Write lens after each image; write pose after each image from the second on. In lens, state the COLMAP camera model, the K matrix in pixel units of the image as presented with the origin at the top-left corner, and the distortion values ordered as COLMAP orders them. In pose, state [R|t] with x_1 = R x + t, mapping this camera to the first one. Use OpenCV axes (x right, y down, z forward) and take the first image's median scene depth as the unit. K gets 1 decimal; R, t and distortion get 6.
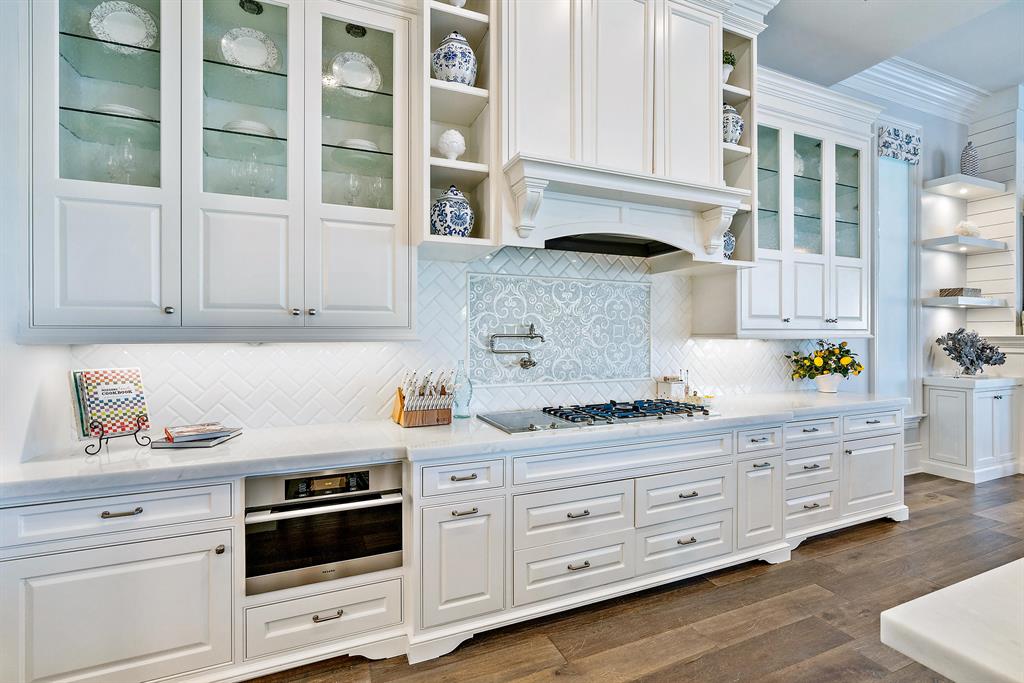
lens RADIAL K [[463.0, 0, 510.3], [0, 463.0, 336.5], [0, 0, 1]] dist [-0.011704, 0.000002]
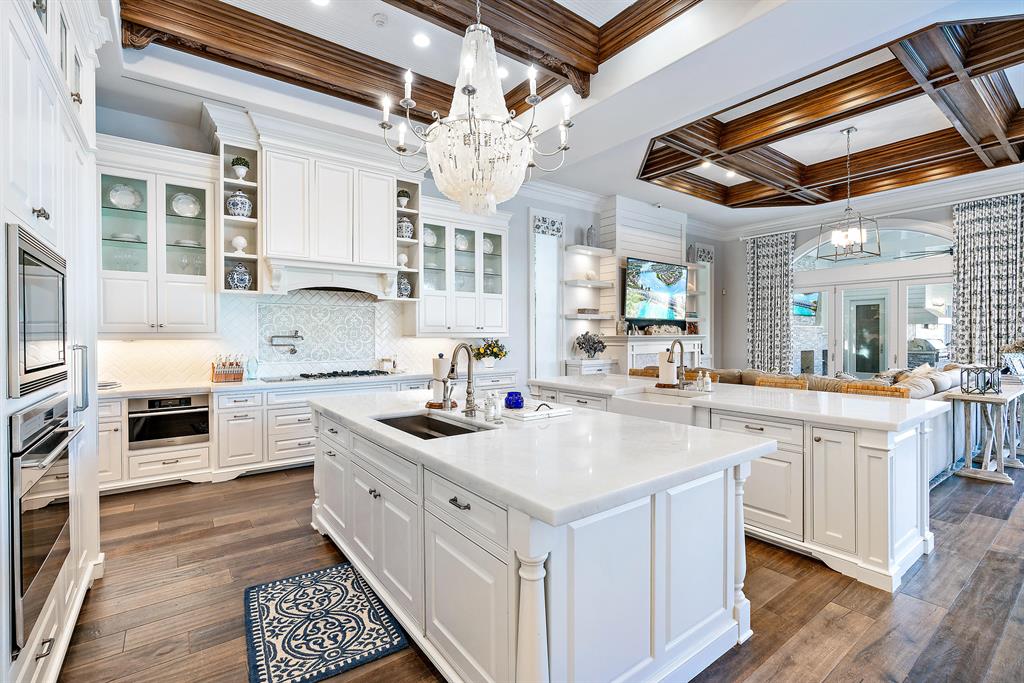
lens RADIAL K [[460.4, 0, 508.0], [0, 460.4, 338.6], [0, 0, 1]] dist [-0.005238, 0.000628]
pose [[0.971103, -0.004674, 0.238616, 0.499955], [0.004195, 0.999988, 0.002512, 0.006648], [-0.238624, -0.001438, 0.971111, -1.163561]]
